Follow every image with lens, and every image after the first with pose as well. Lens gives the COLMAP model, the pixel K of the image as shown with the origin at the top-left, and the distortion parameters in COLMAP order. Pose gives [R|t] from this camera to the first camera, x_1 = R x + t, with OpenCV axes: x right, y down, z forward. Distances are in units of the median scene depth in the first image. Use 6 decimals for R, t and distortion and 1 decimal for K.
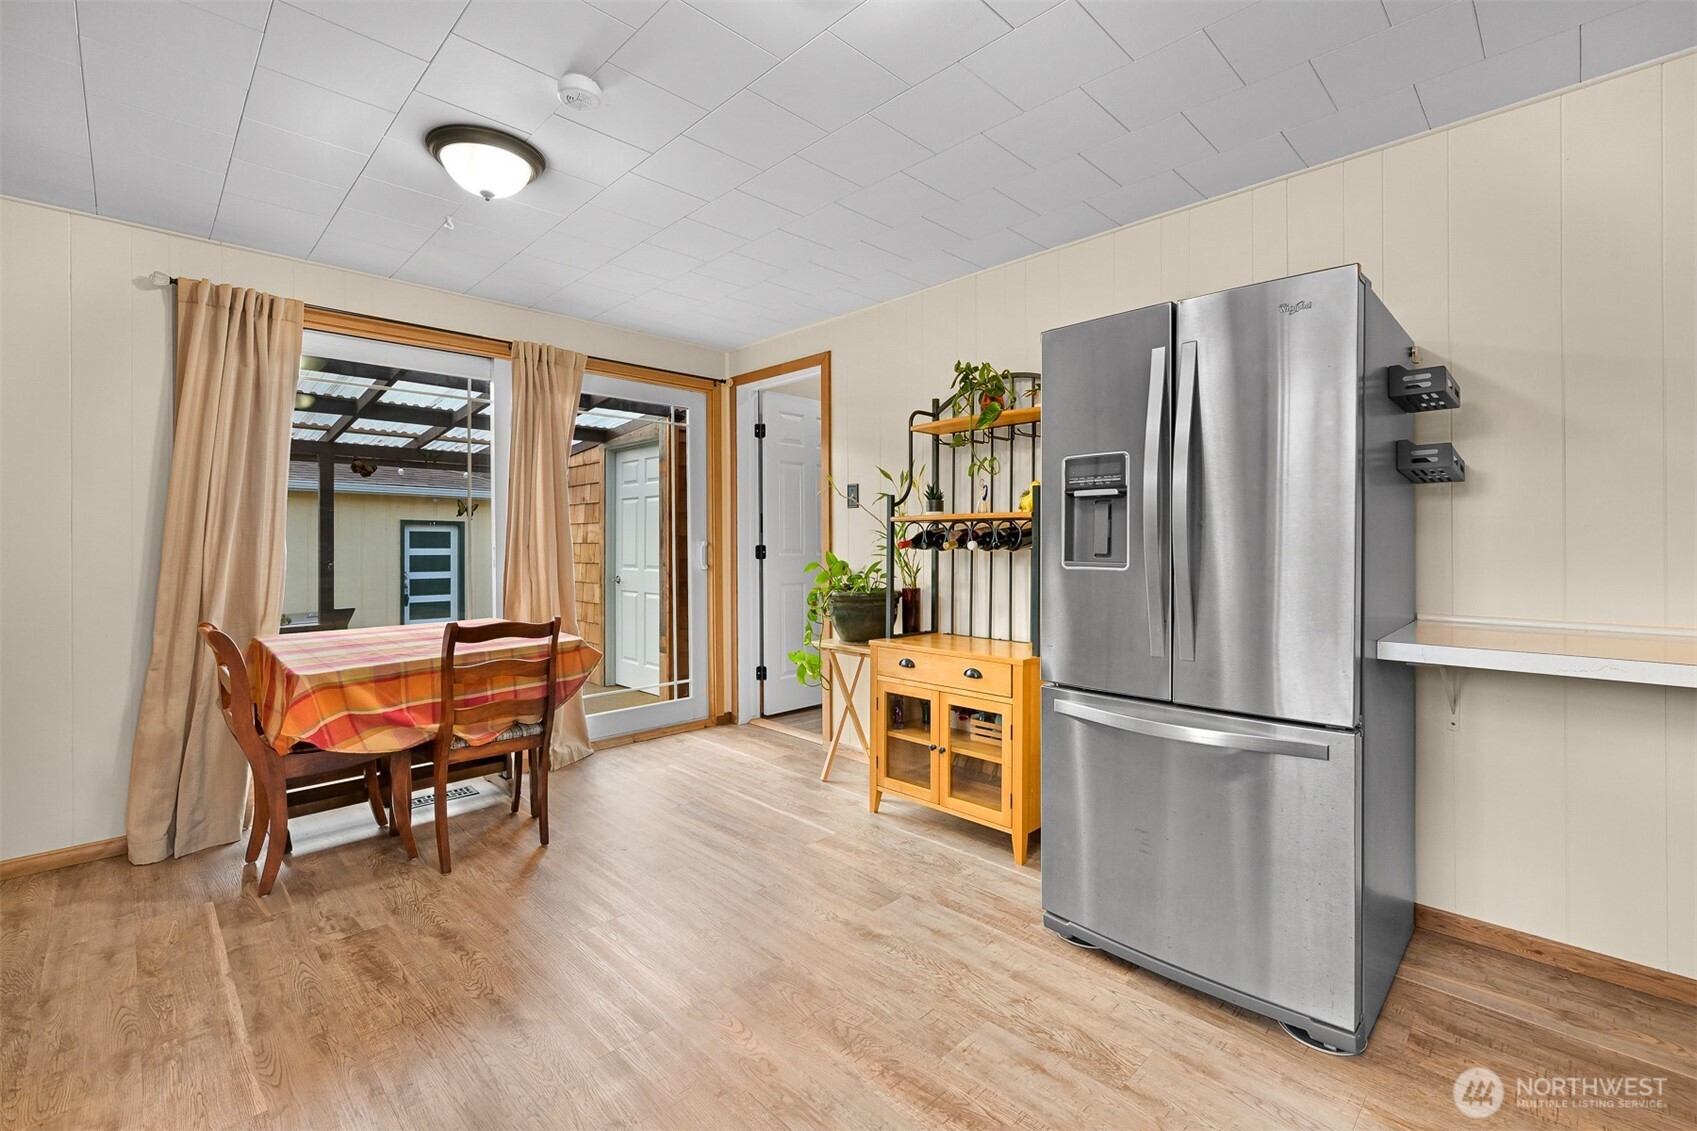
lens RADIAL K [[734.2, 0, 842.0], [0, 734.2, 549.9], [0, 0, 1]] dist [0.001247, 0.000253]
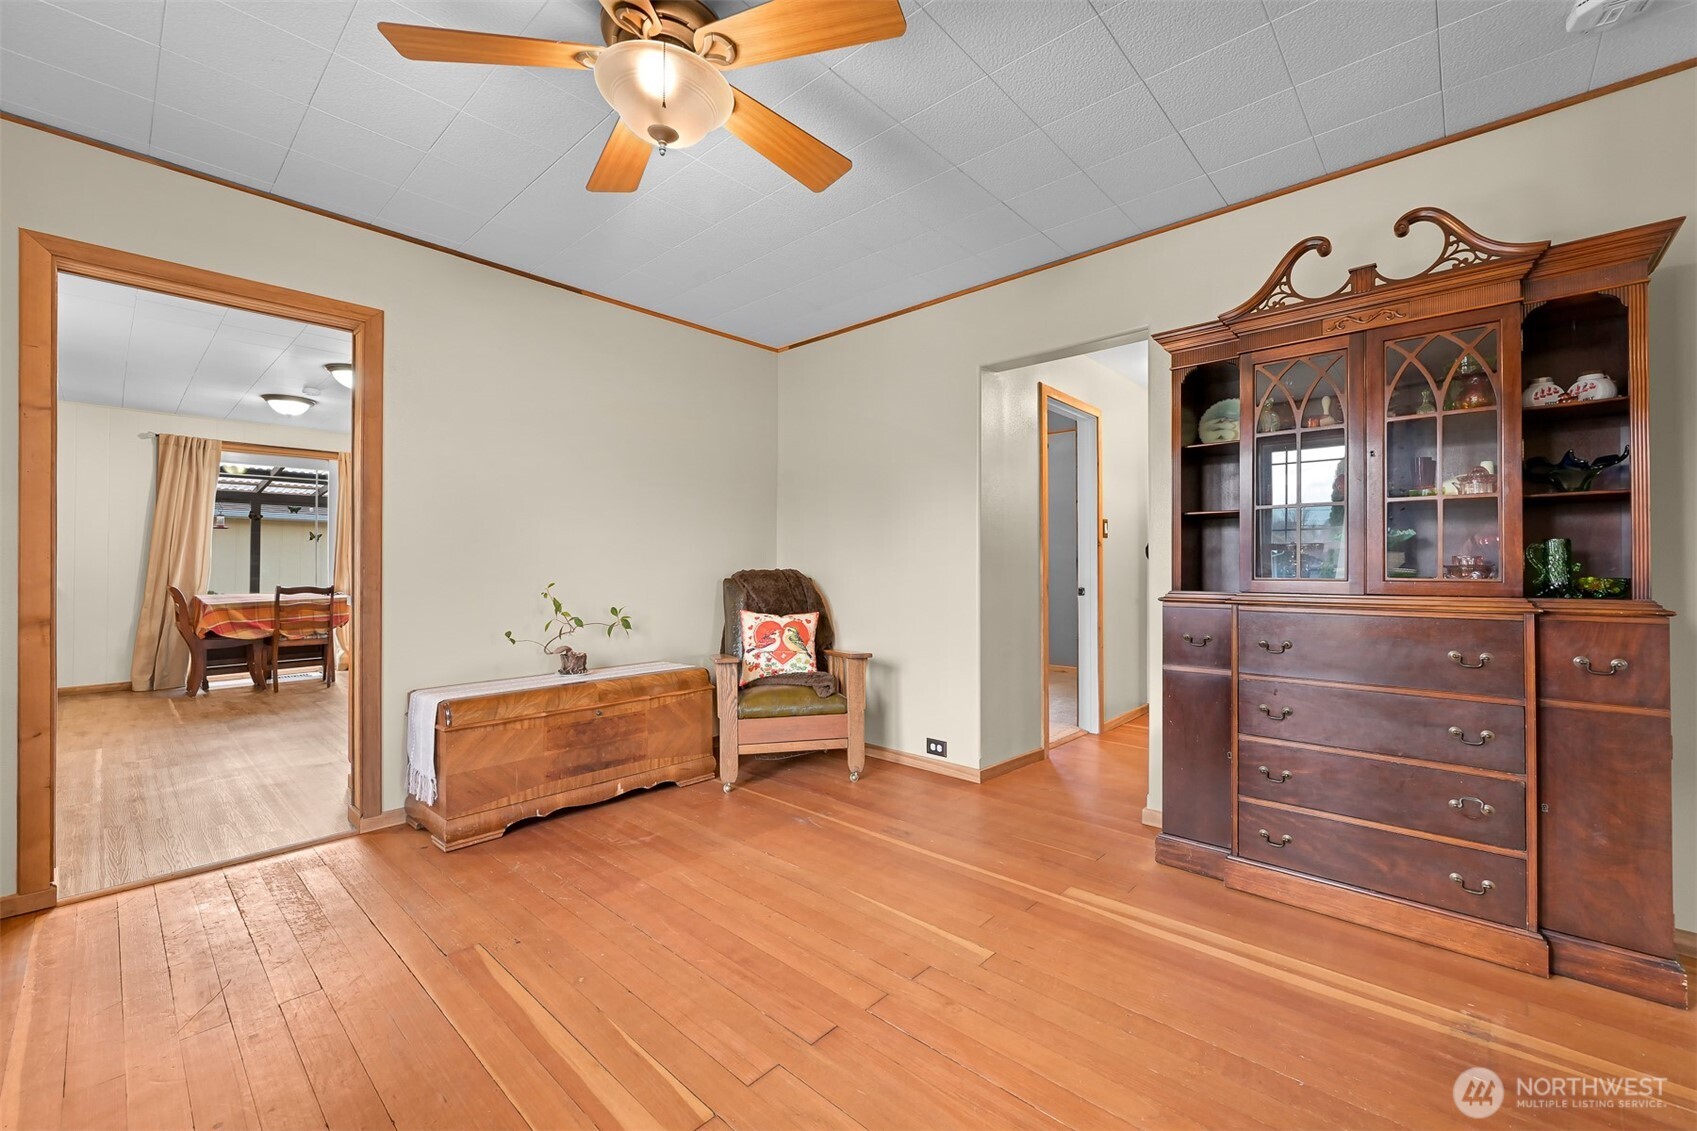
lens RADIAL K [[678.2, 0, 855.9], [0, 678.2, 569.1], [0, 0, 1]] dist [0.007965, 0.000153]
pose [[0.998121, 0.012182, 0.060054, 1.133403], [-0.011999, 0.999922, -0.003412, 0.025809], [-0.060091, 0.002685, 0.998189, -1.248880]]
